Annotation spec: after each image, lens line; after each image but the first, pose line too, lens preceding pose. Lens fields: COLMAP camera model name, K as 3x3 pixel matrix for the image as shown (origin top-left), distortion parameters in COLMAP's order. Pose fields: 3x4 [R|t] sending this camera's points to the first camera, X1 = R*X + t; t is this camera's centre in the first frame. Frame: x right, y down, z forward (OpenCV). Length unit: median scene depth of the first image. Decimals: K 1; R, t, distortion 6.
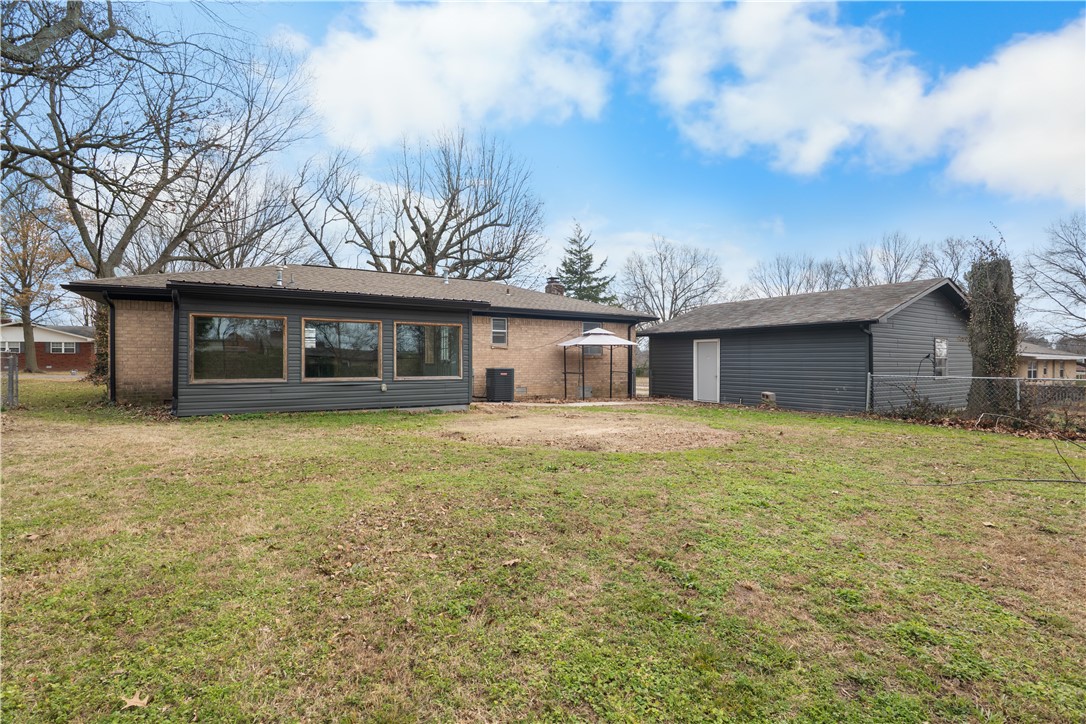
lens RADIAL K [[509.3, 0, 545.6], [0, 509.3, 355.3], [0, 0, 1]] dist [-0.020421, 0.006048]
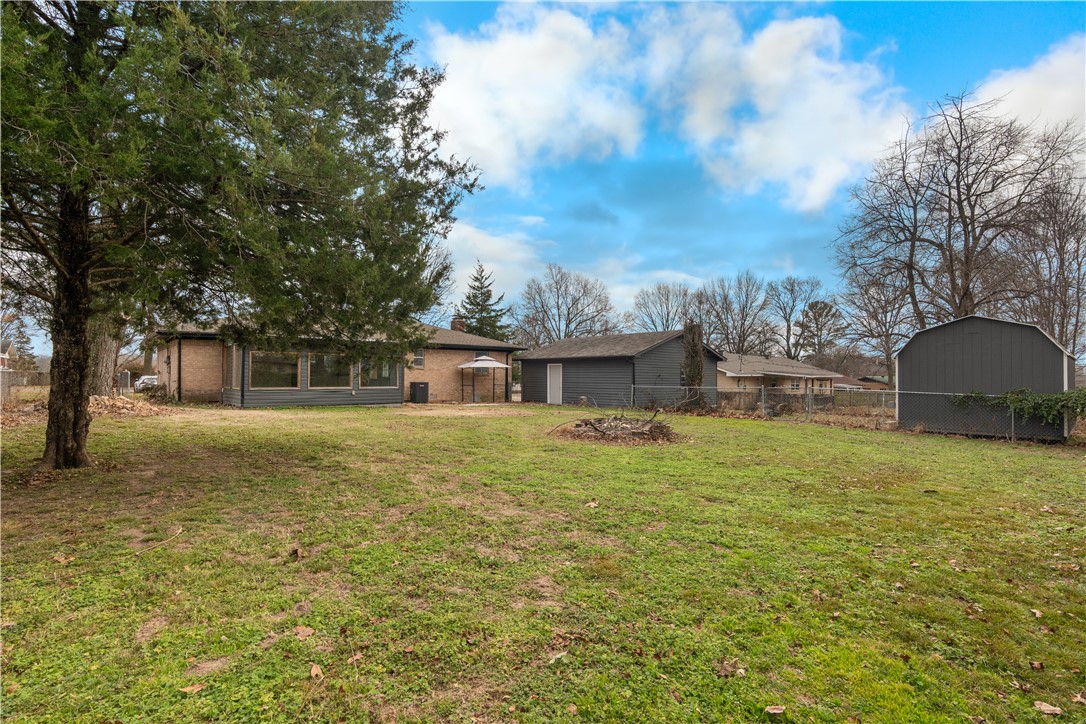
lens RADIAL K [[509.3, 0, 539.4], [0, 509.3, 363.7], [0, 0, 1]] dist [-0.020421, 0.006048]
pose [[0.986819, 0.007877, 0.161638, 0.017443], [-0.005926, 0.999904, -0.012545, -0.010964], [-0.161721, 0.011422, 0.986770, -0.493234]]
